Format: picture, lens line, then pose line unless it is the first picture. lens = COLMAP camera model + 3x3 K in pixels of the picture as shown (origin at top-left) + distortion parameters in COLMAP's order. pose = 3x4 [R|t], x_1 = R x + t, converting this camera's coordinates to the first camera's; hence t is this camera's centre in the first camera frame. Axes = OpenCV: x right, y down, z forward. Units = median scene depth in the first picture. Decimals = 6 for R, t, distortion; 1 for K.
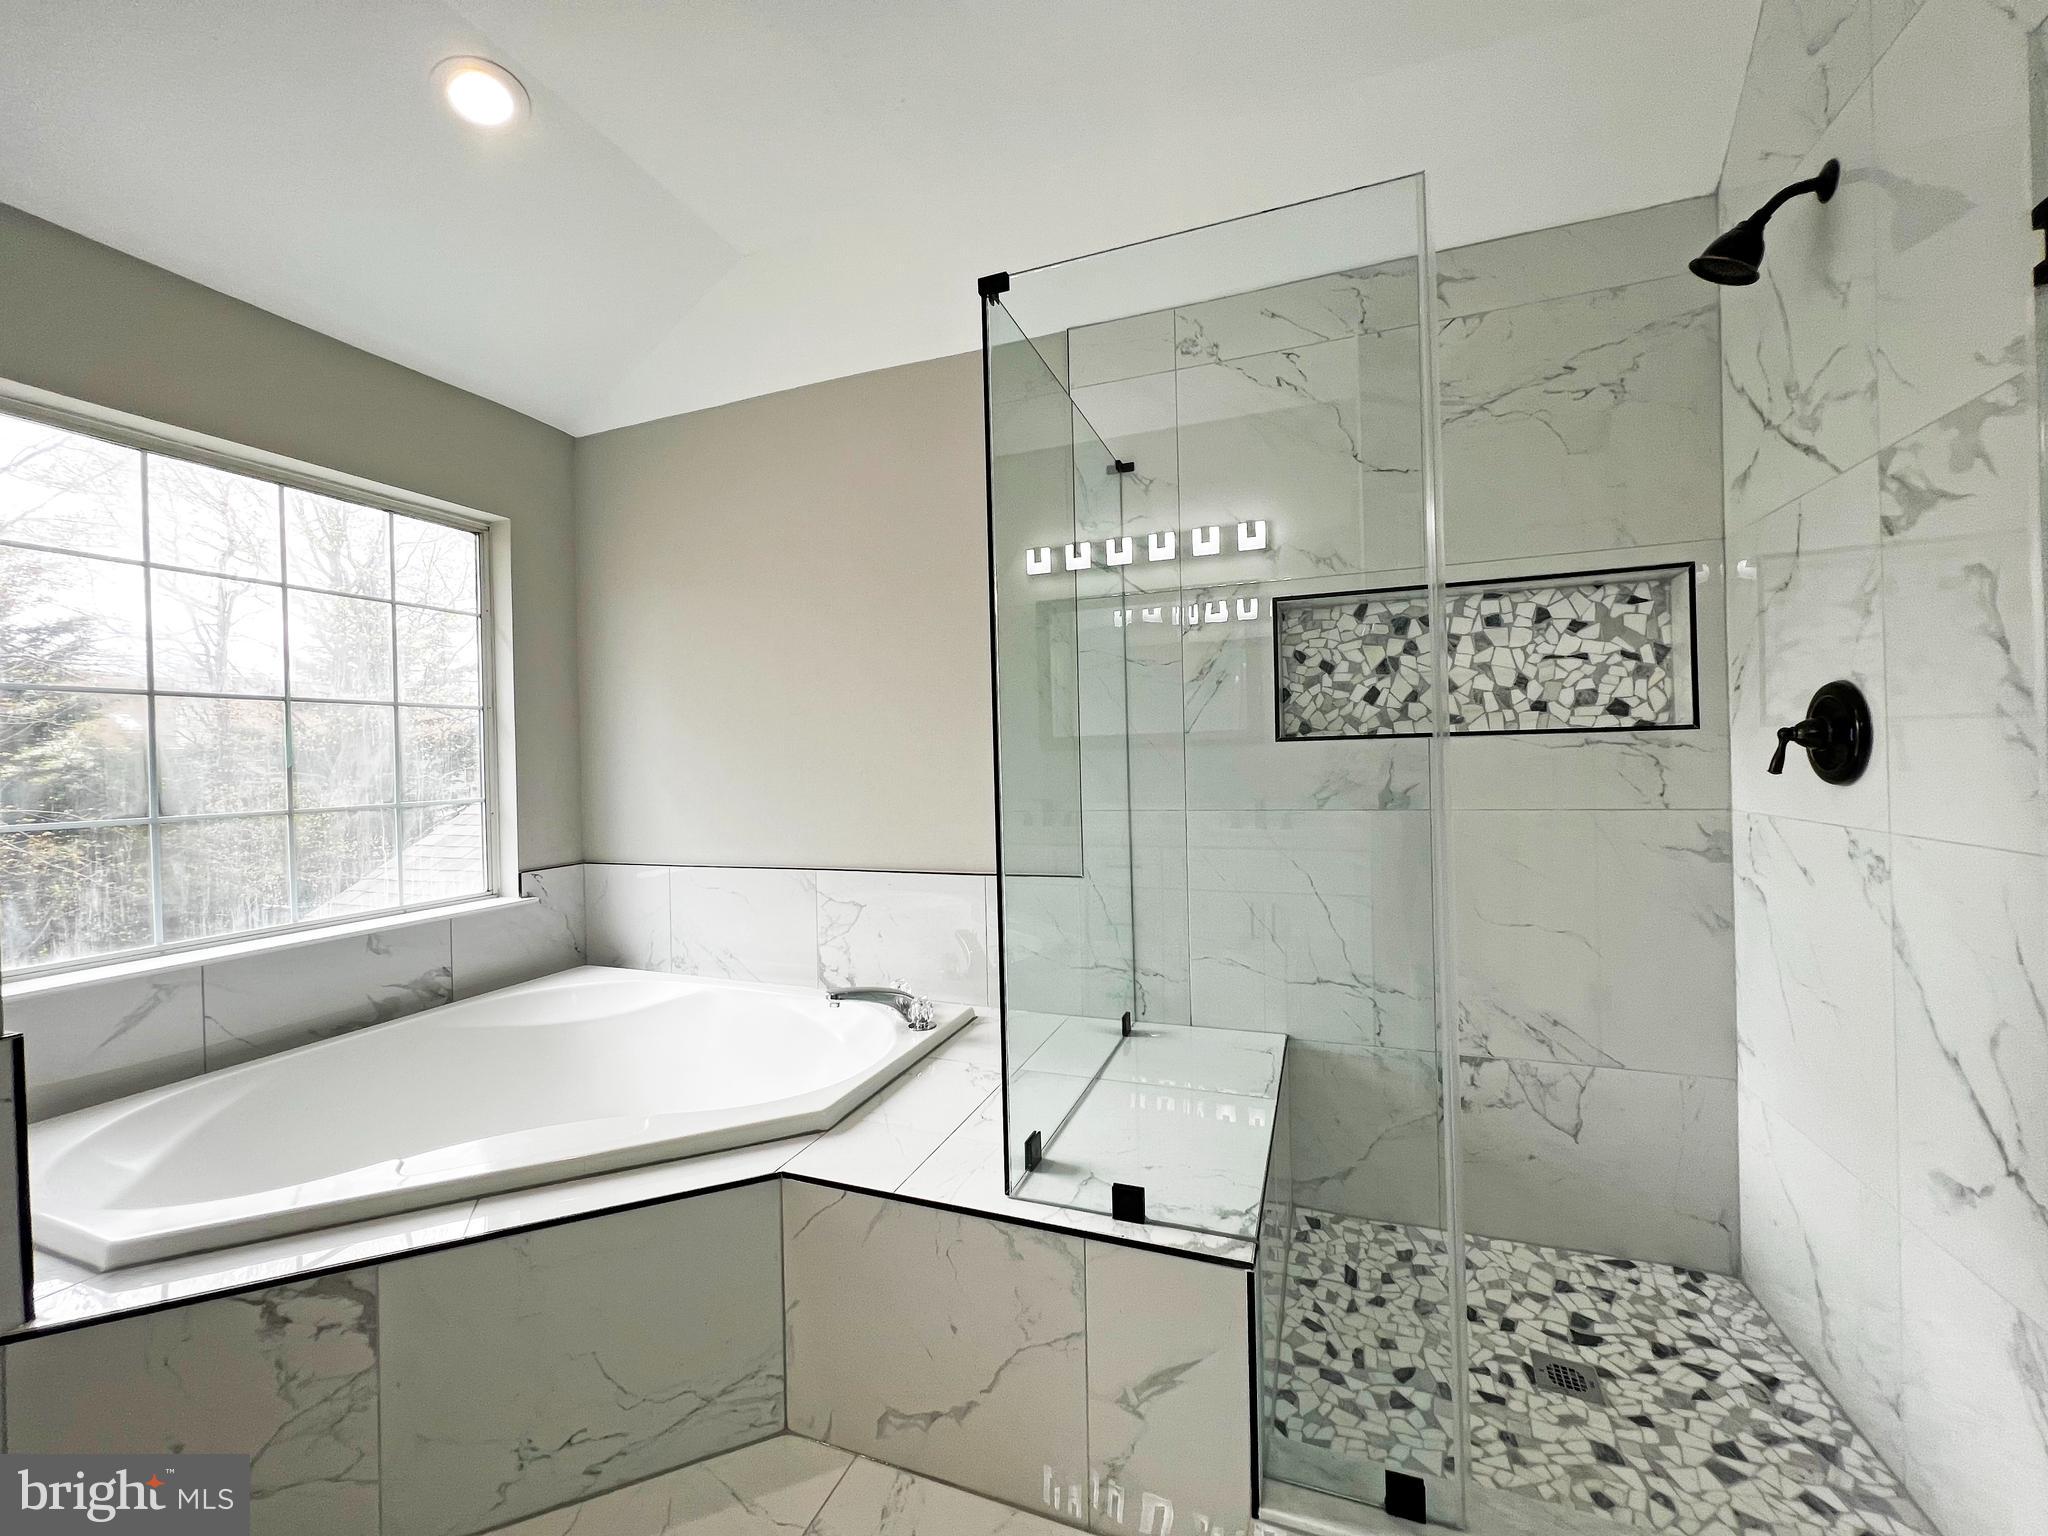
lens RADIAL K [[824.8, 0, 1020.5], [0, 824.8, 765.1], [0, 0, 1]] dist [-0.002645, -0.000138]
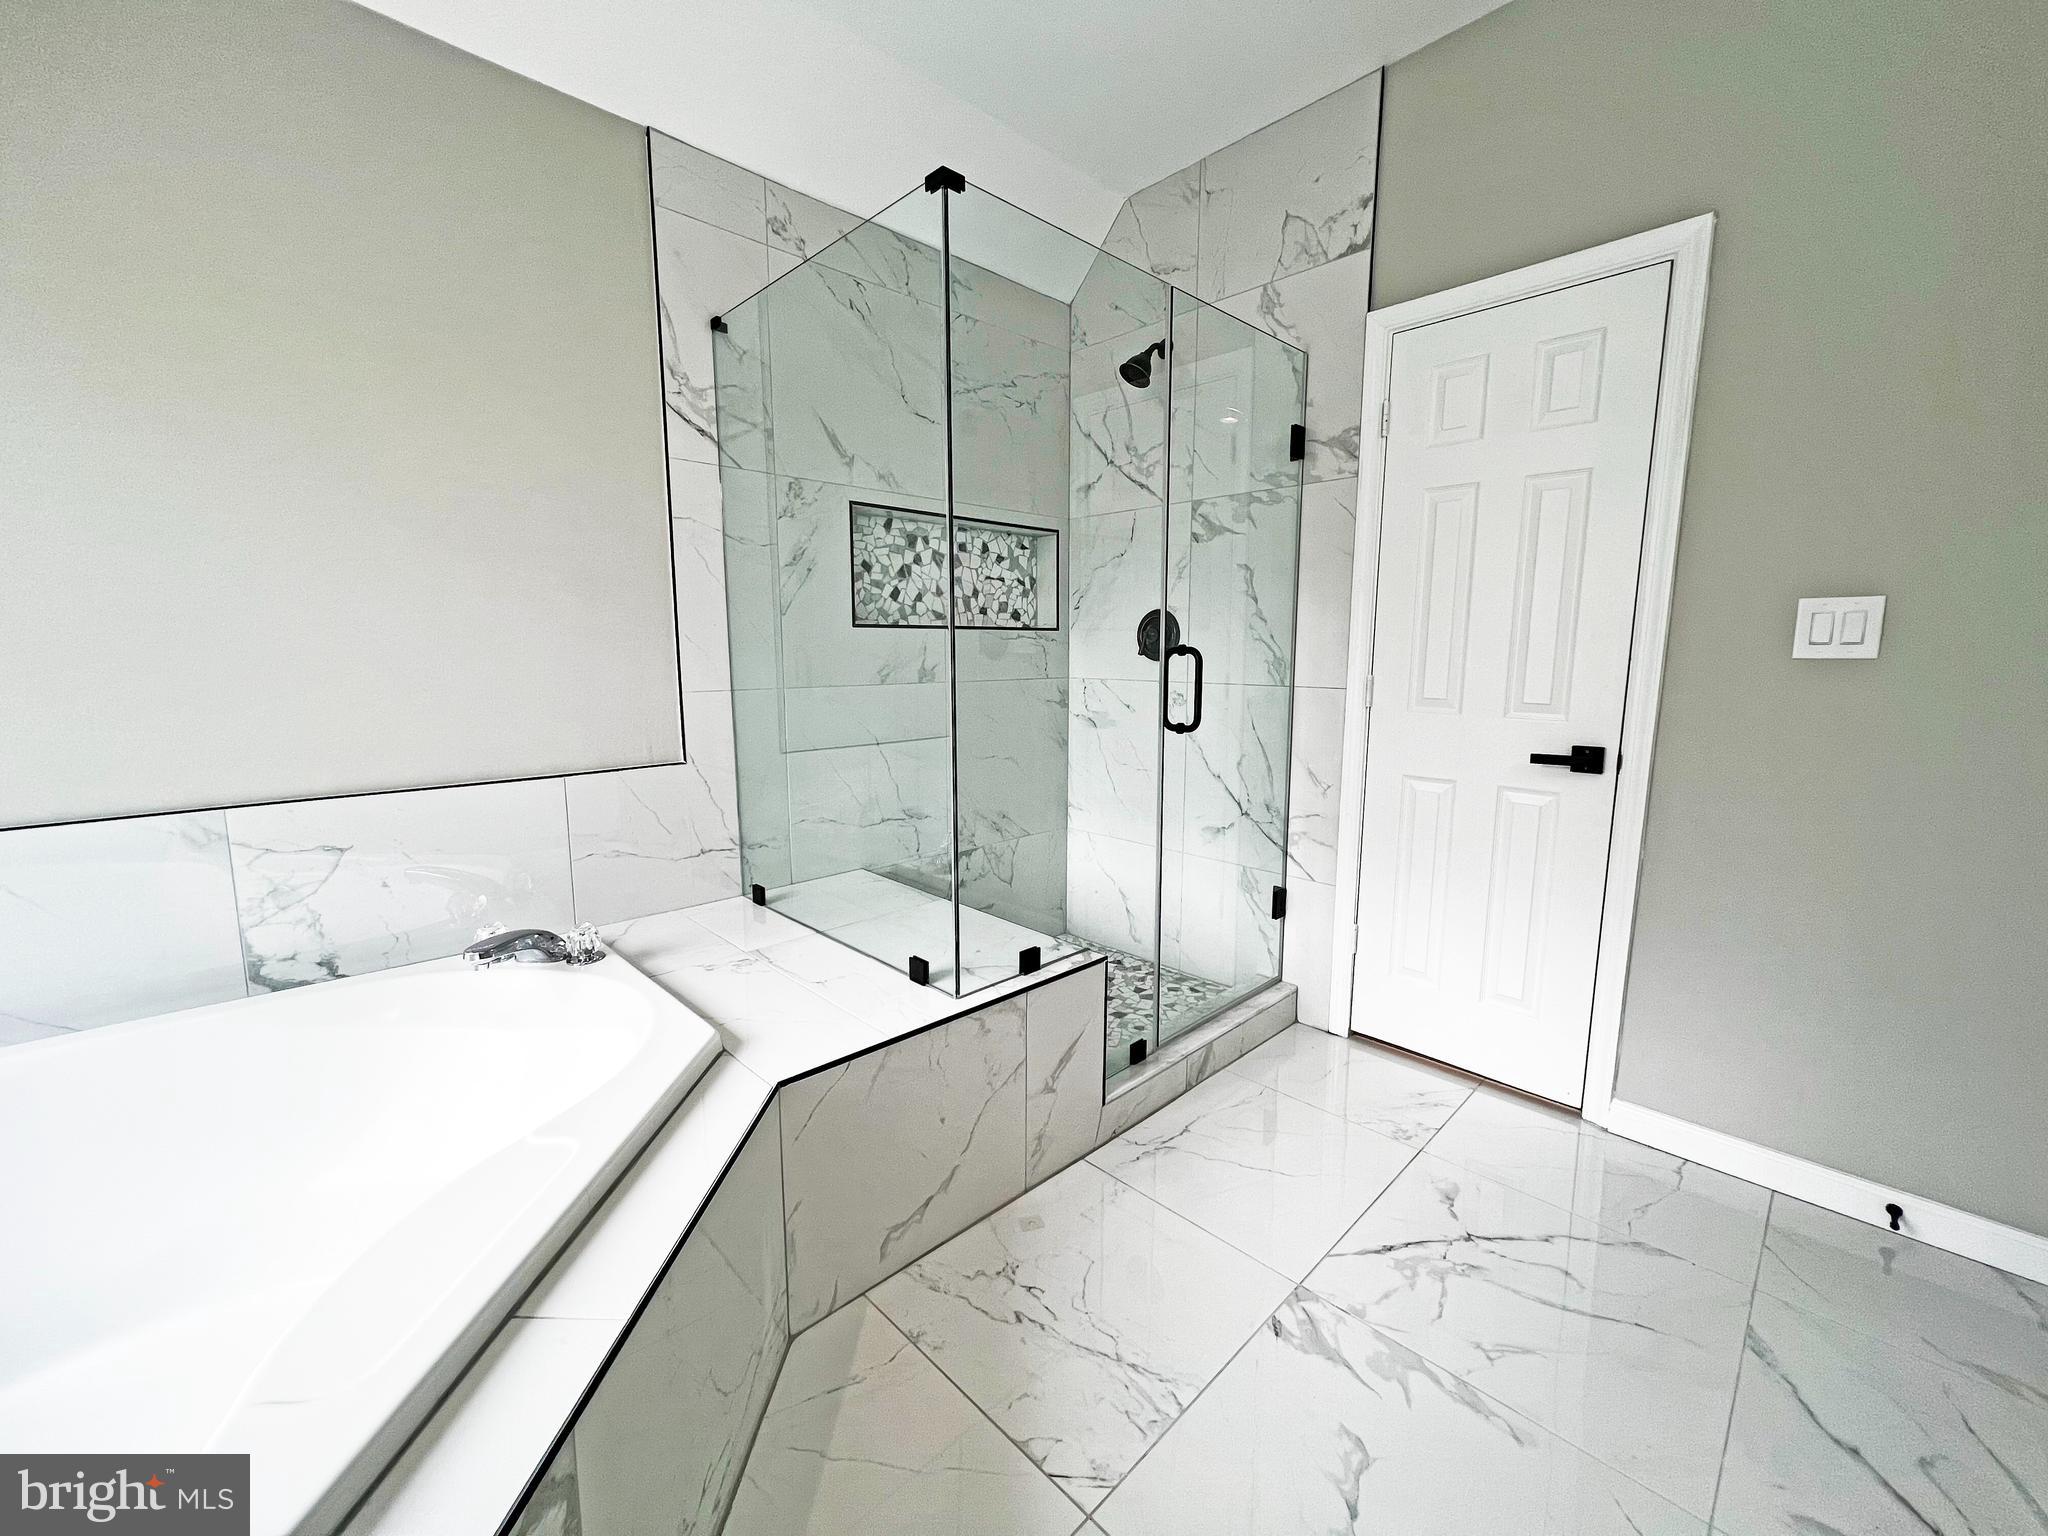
lens RADIAL K [[824.8, 0, 1026.4], [0, 824.8, 765.5], [0, 0, 1]] dist [-0.002645, -0.000138]
pose [[0.426372, -0.106062, 0.898308, -0.711011], [-0.004616, 0.992834, 0.119413, 0.027632], [-0.904536, -0.055061, 0.422827, 0.289638]]
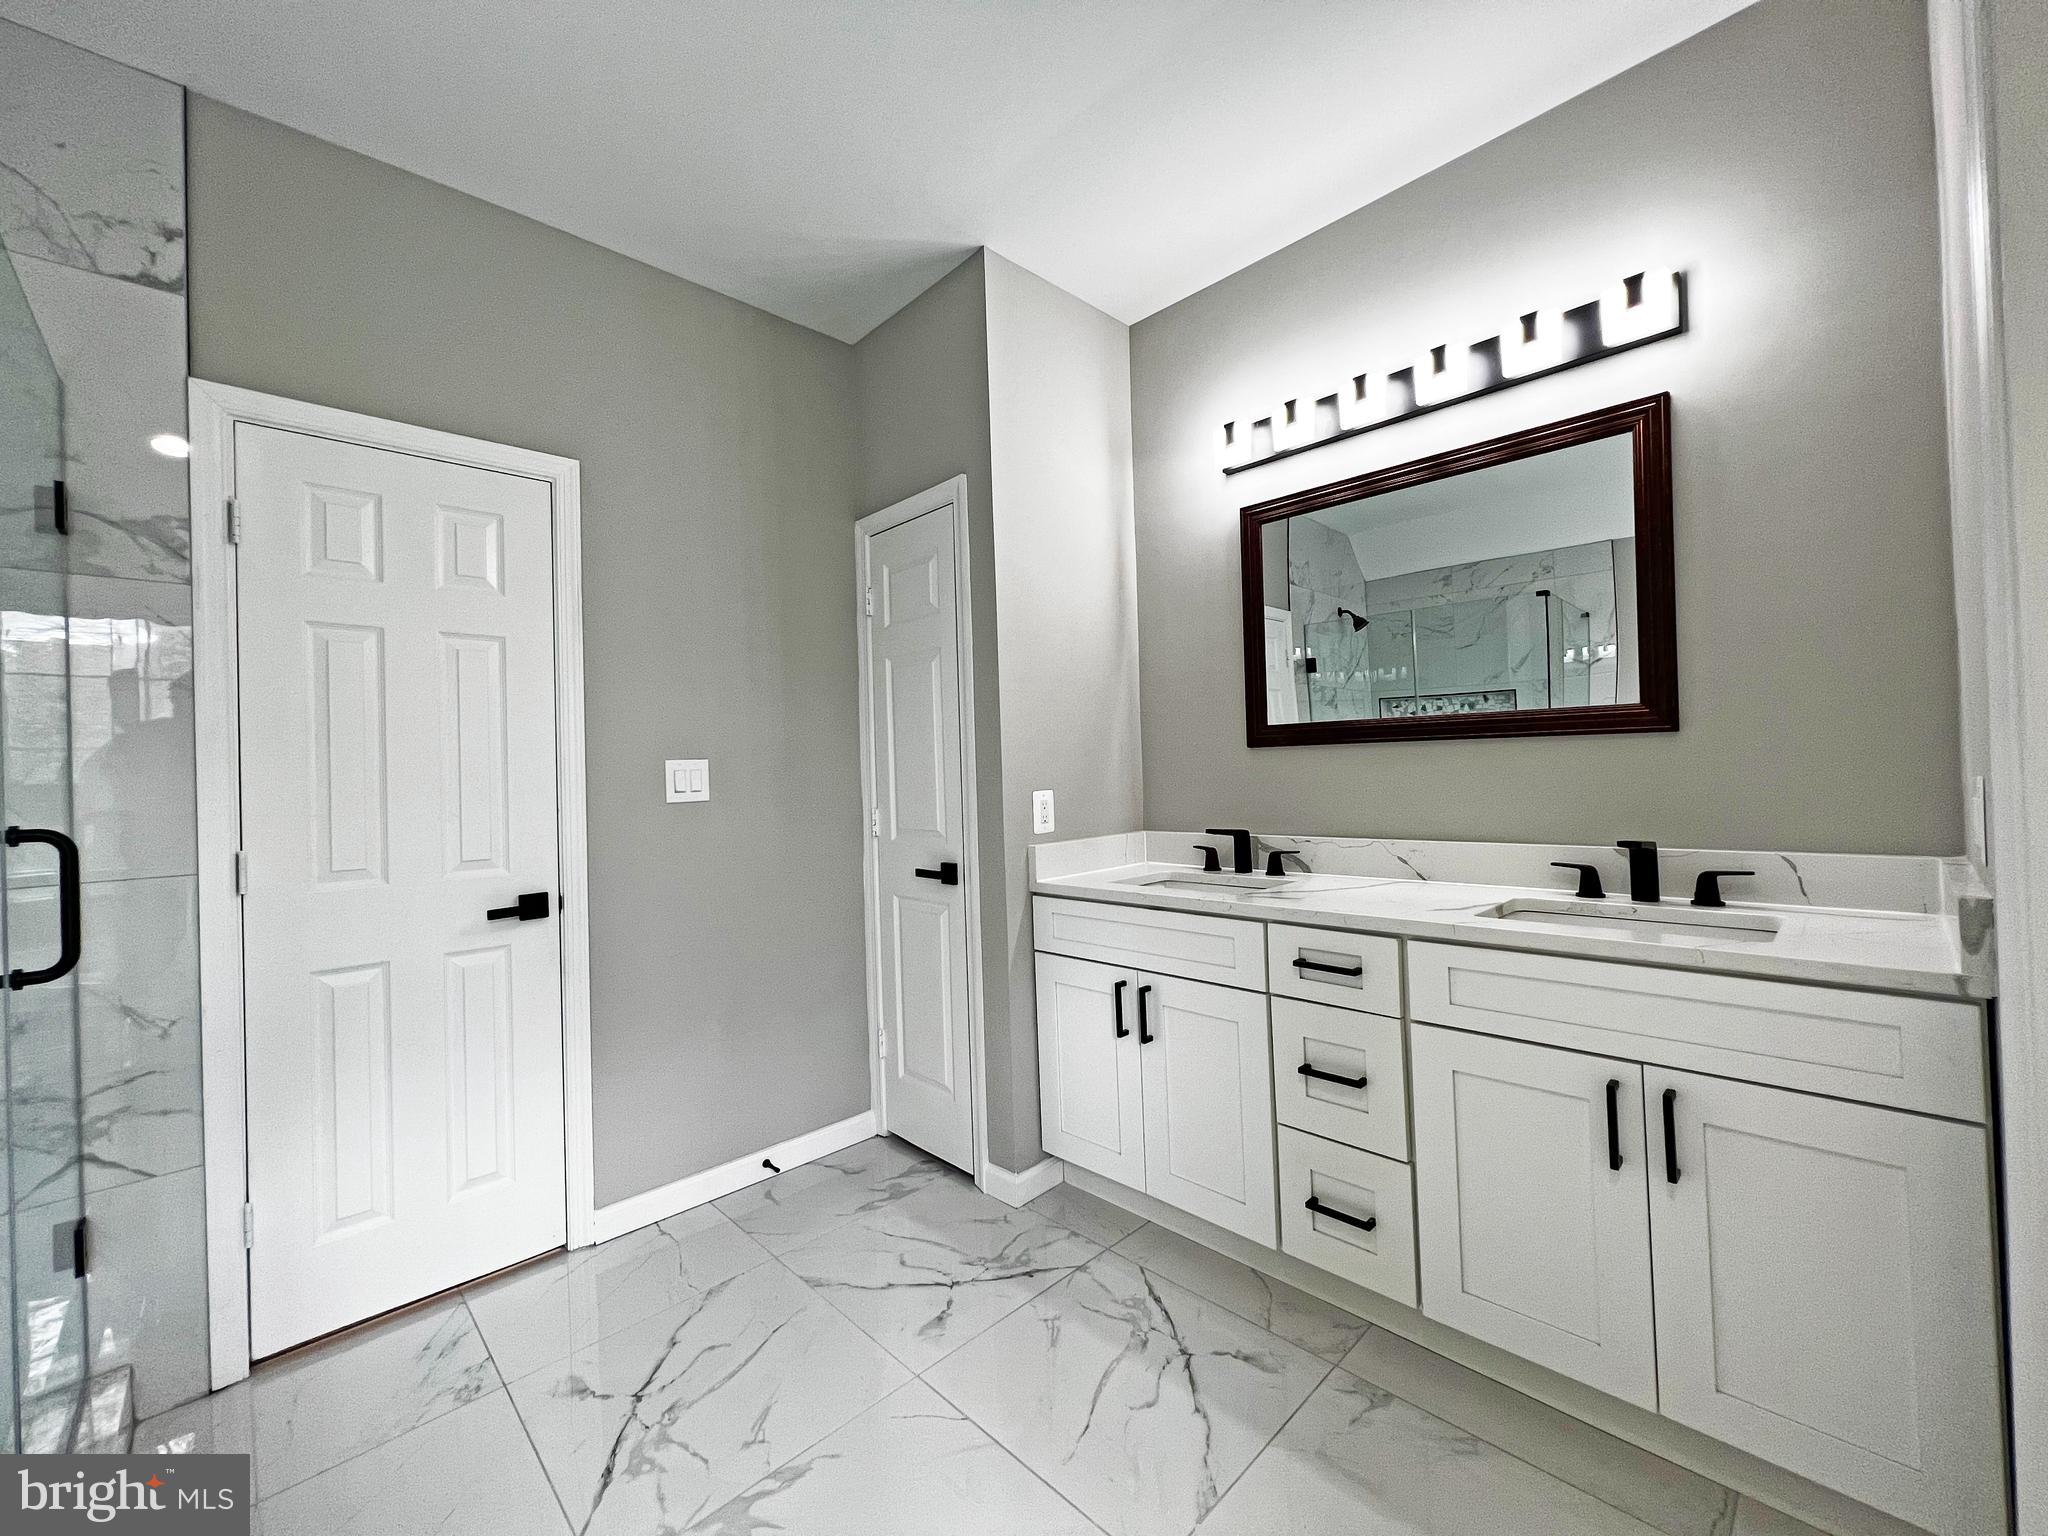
lens RADIAL K [[824.8, 0, 1023.0], [0, 824.8, 767.0], [0, 0, 1]] dist [-0.002645, -0.000138]
pose [[-0.903314, 0.054153, 0.425548, -0.541388], [0.056789, 0.998365, -0.006500, -0.000431], [-0.425204, 0.018295, -0.904912, 0.803180]]
